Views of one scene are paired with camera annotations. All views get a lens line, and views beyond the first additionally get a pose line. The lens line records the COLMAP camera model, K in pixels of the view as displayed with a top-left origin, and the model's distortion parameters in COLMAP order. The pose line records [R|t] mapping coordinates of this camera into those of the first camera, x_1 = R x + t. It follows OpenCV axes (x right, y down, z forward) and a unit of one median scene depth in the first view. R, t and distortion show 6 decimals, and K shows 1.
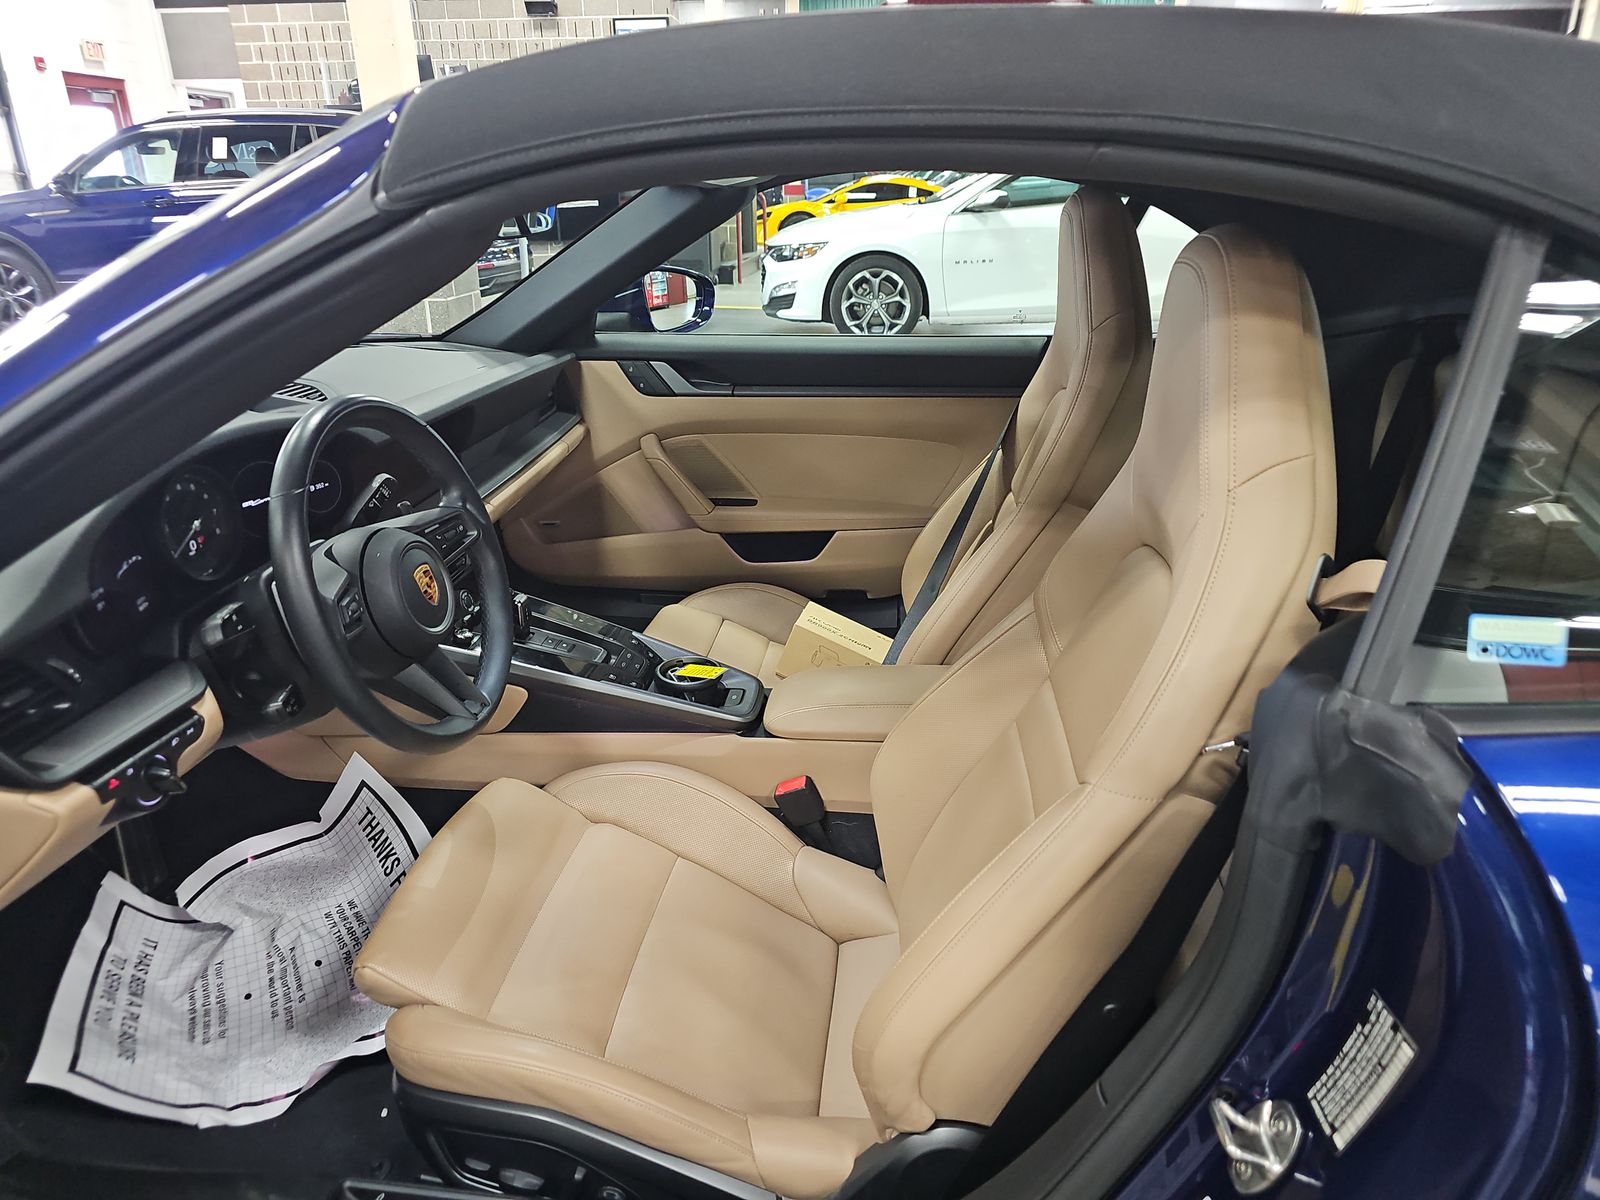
lens RADIAL K [[1089.6, 0, 789.9], [0, 1089.6, 635.0], [0, 0, 1]] dist [0.039351, -0.003401]
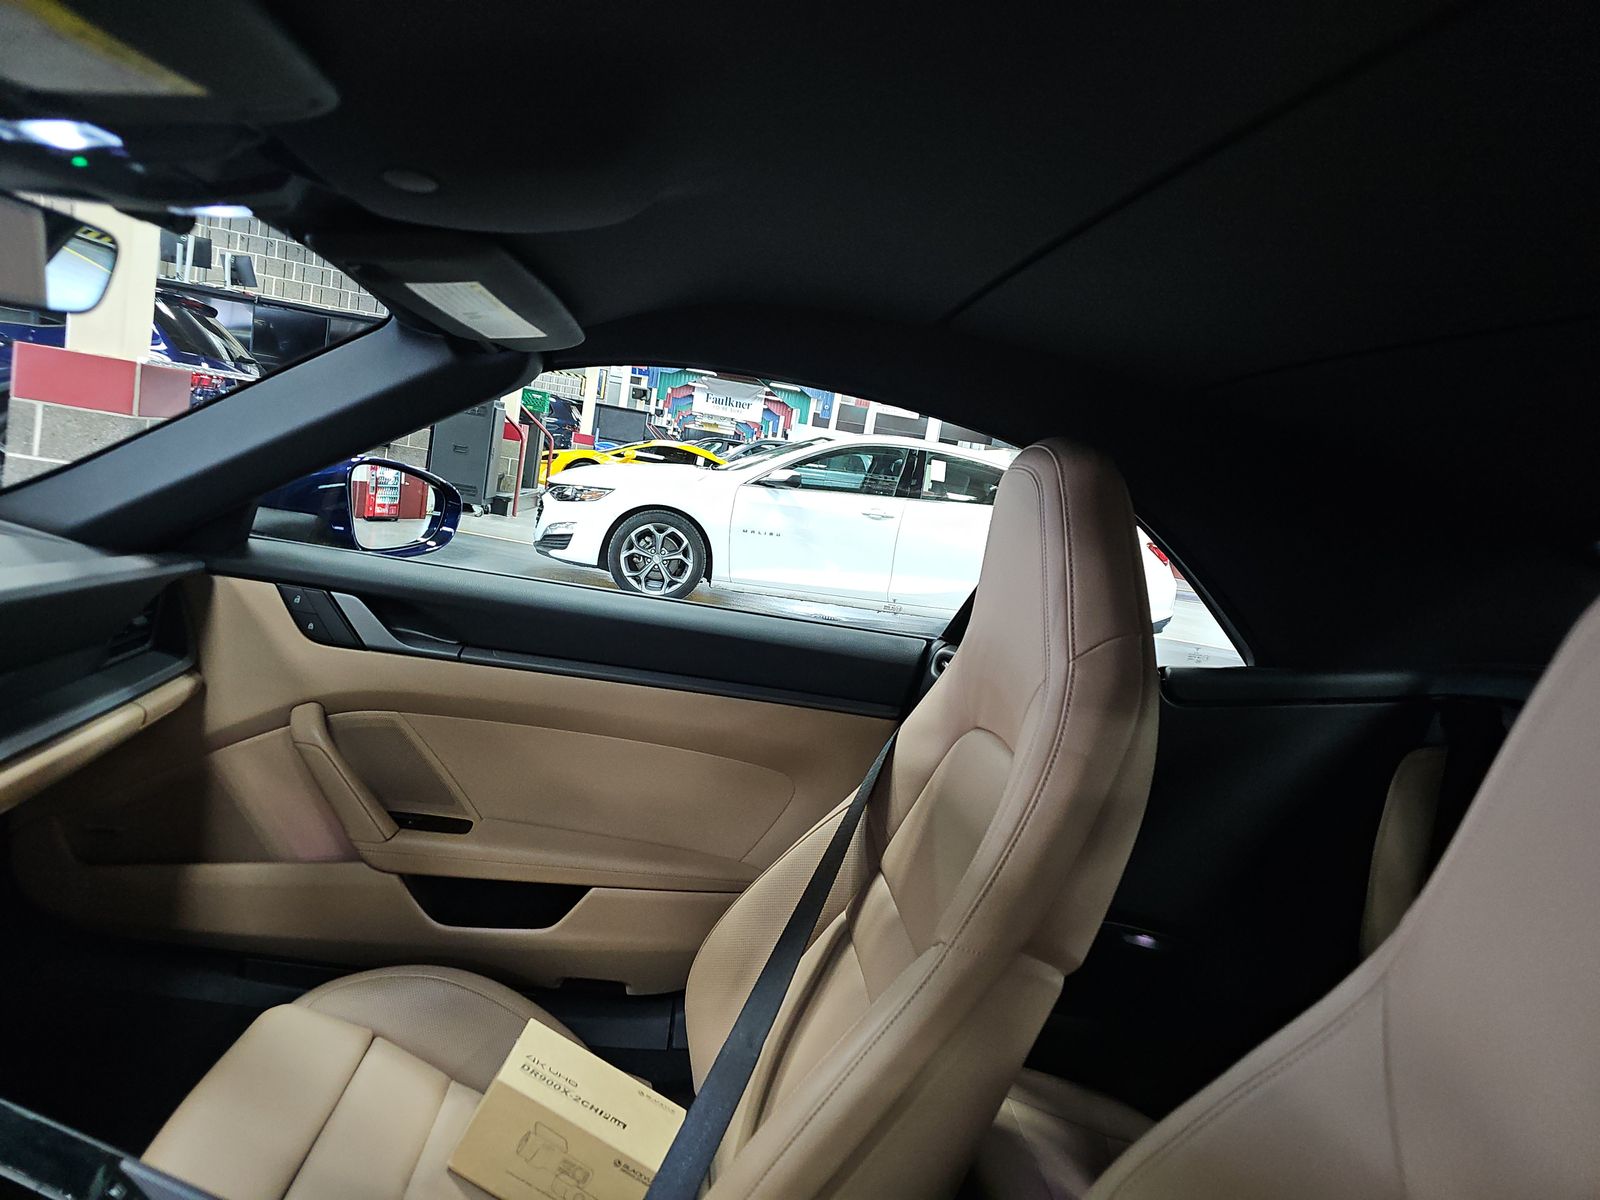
lens RADIAL K [[1089.6, 0, 789.9], [0, 1089.6, 635.0], [0, 0, 1]] dist [0.039351, -0.003401]
pose [[0.968256, 0.134511, 0.210683, 0.000065], [-0.083479, 0.968482, -0.234679, -0.031781], [-0.235610, 0.209642, 0.948967, 0.108340]]
